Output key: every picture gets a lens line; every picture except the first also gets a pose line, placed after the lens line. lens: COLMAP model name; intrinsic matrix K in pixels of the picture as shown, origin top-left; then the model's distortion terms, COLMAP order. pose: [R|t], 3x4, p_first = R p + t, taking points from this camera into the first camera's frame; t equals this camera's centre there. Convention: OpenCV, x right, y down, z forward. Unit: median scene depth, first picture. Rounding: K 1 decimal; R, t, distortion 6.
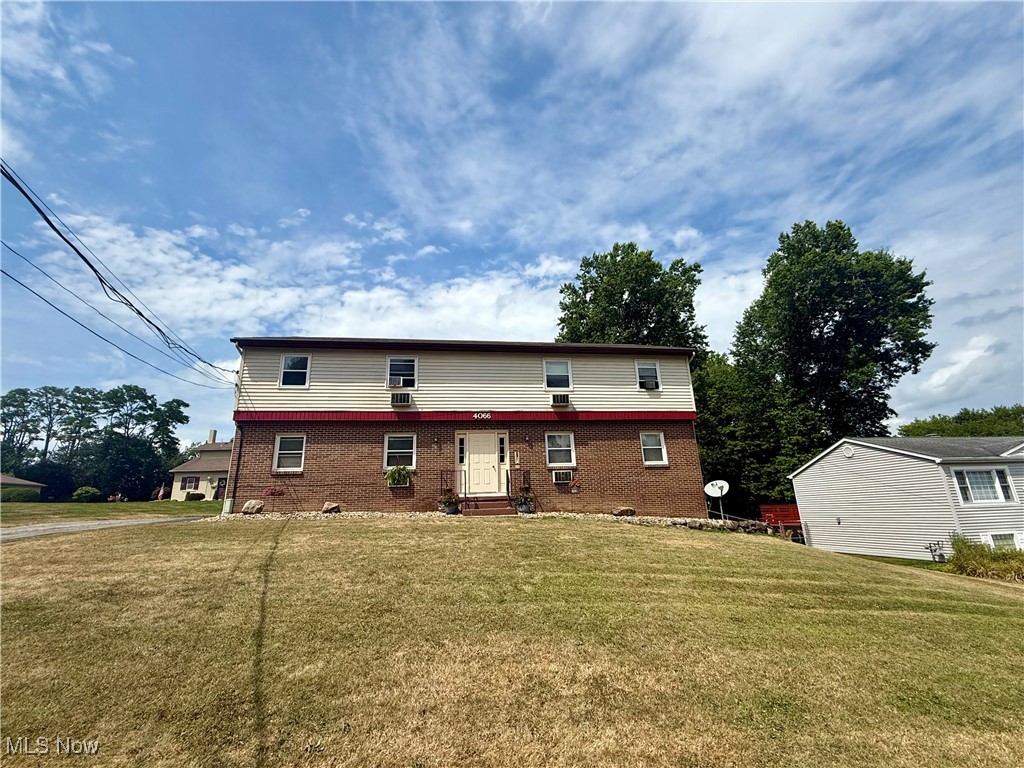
lens RADIAL K [[447.6, 0, 512.0], [0, 447.6, 384.0], [0, 0, 1]] dist [0.001338, 0.000066]
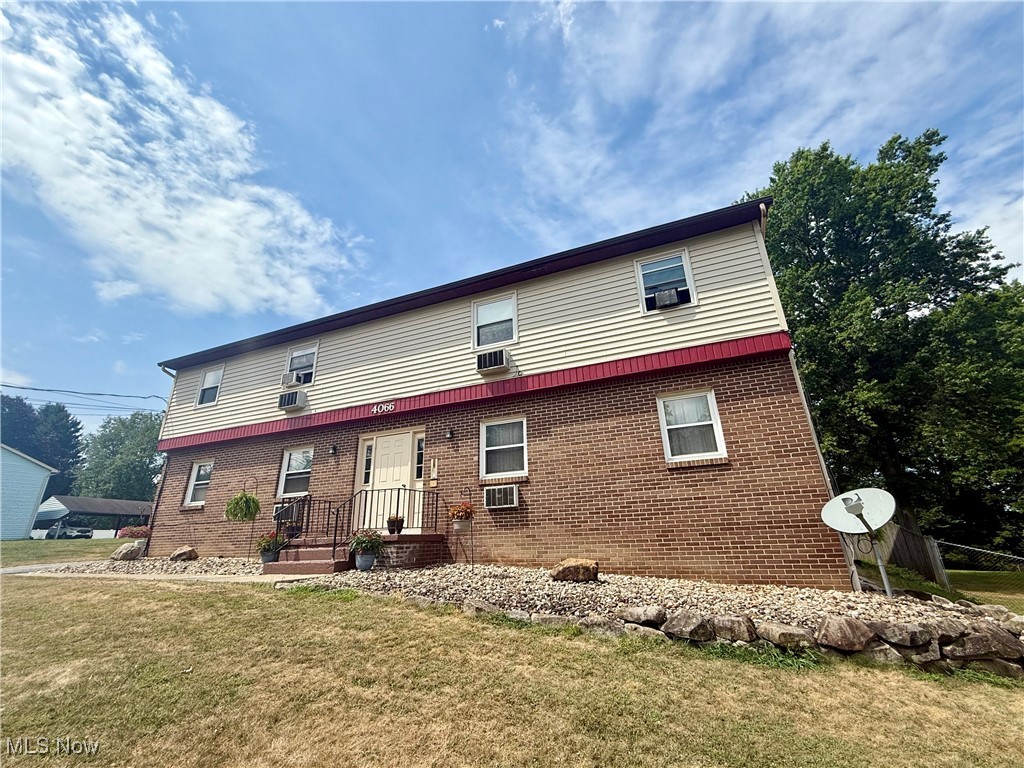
lens RADIAL K [[435.8, 0, 512.0], [0, 435.8, 384.0], [0, 0, 1]] dist [0.001716, 0.000111]
pose [[0.858232, -0.170111, -0.484252, 0.402208], [0.141641, 0.985339, -0.095107, 0.122311], [0.493331, 0.013034, 0.869744, 0.536796]]
